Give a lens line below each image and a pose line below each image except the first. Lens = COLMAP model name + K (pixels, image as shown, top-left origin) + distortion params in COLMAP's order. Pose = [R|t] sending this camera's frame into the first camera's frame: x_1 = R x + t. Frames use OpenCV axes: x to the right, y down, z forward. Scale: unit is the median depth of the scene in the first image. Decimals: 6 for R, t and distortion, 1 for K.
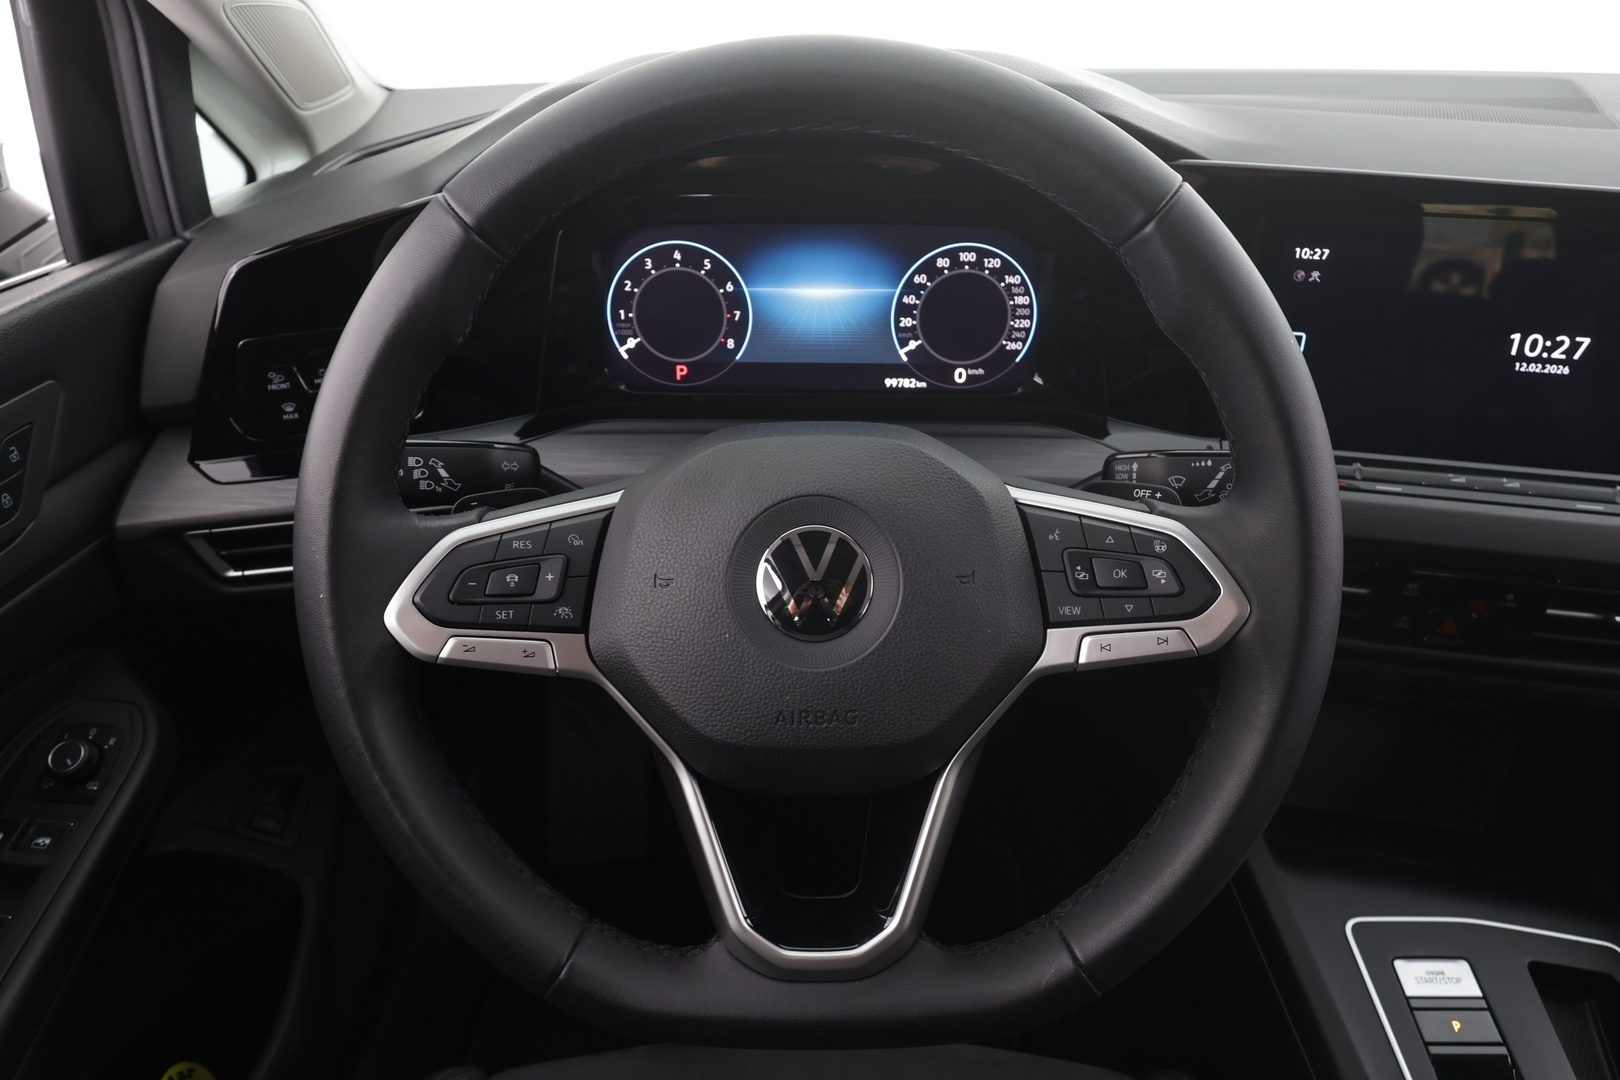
lens RADIAL K [[1059.8, 0, 810.0], [0, 1059.8, 540.0], [0, 0, 1]] dist [0.001809, 0.000369]
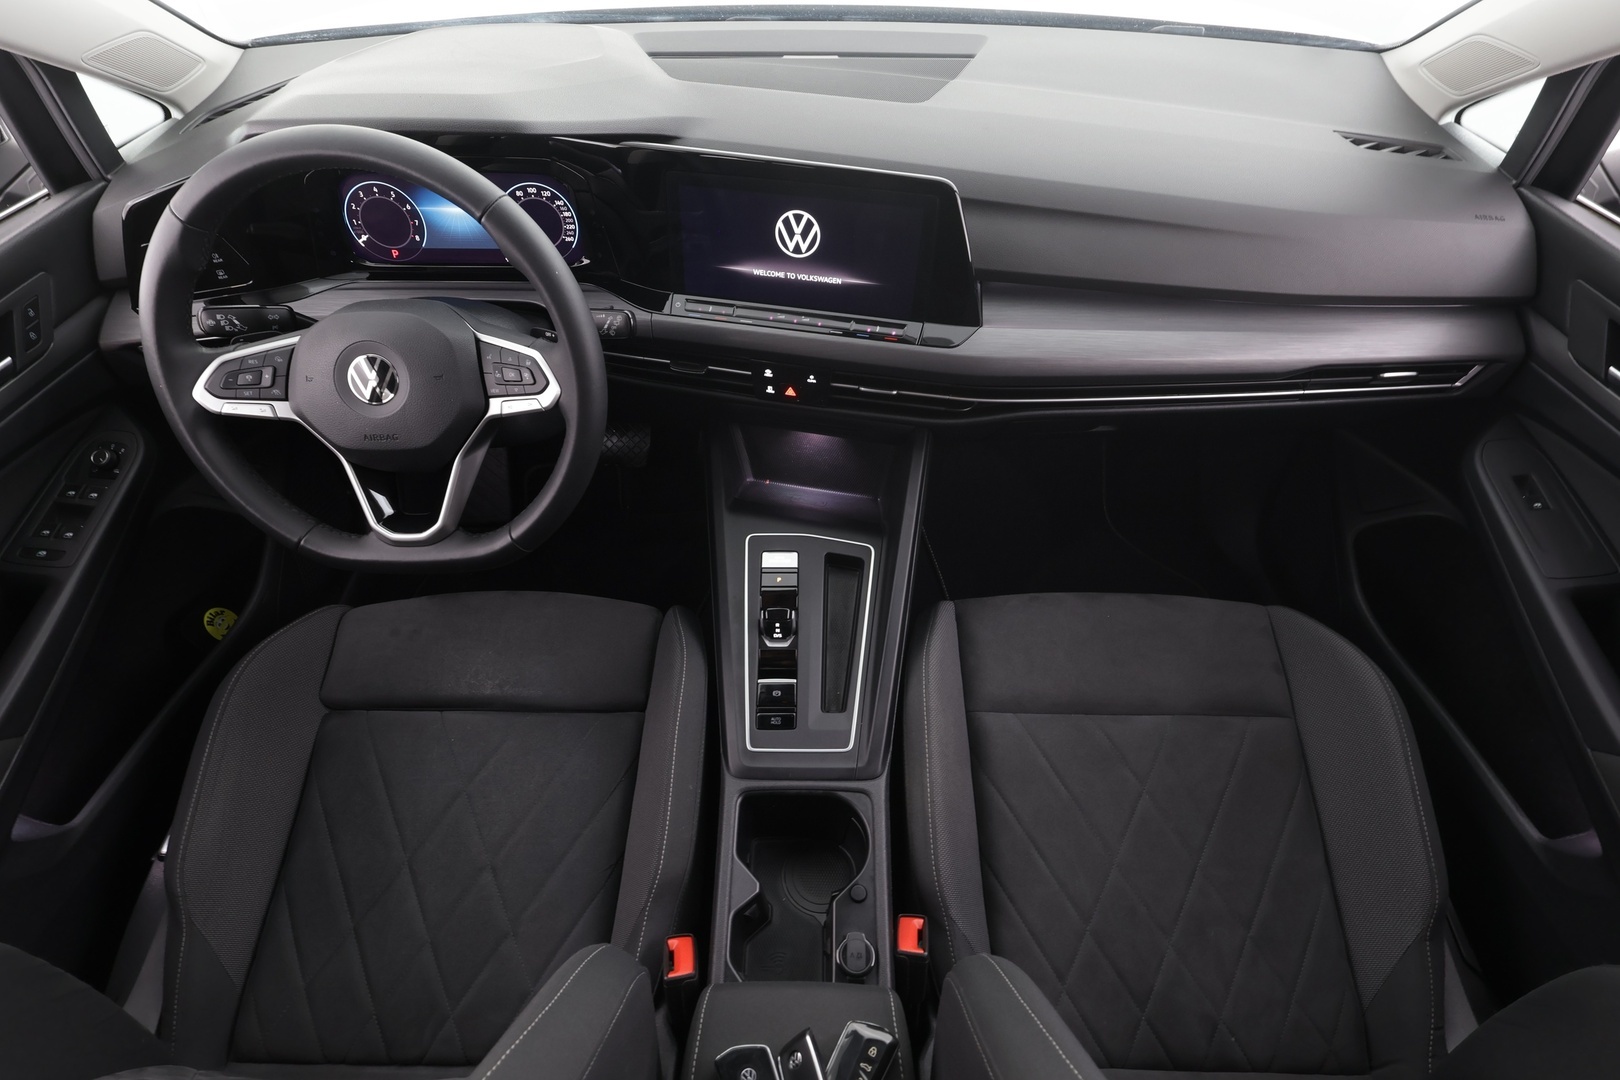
lens RADIAL K [[812.2, 0, 810.0], [0, 812.2, 540.0], [0, 0, 1]] dist [-0.002038, 0.000508]
pose [[0.999996, -0.002540, 0.000812, 0.756959], [0.002207, 0.959278, 0.282455, -0.096951], [-0.001496, -0.282452, 0.959280, -0.636481]]
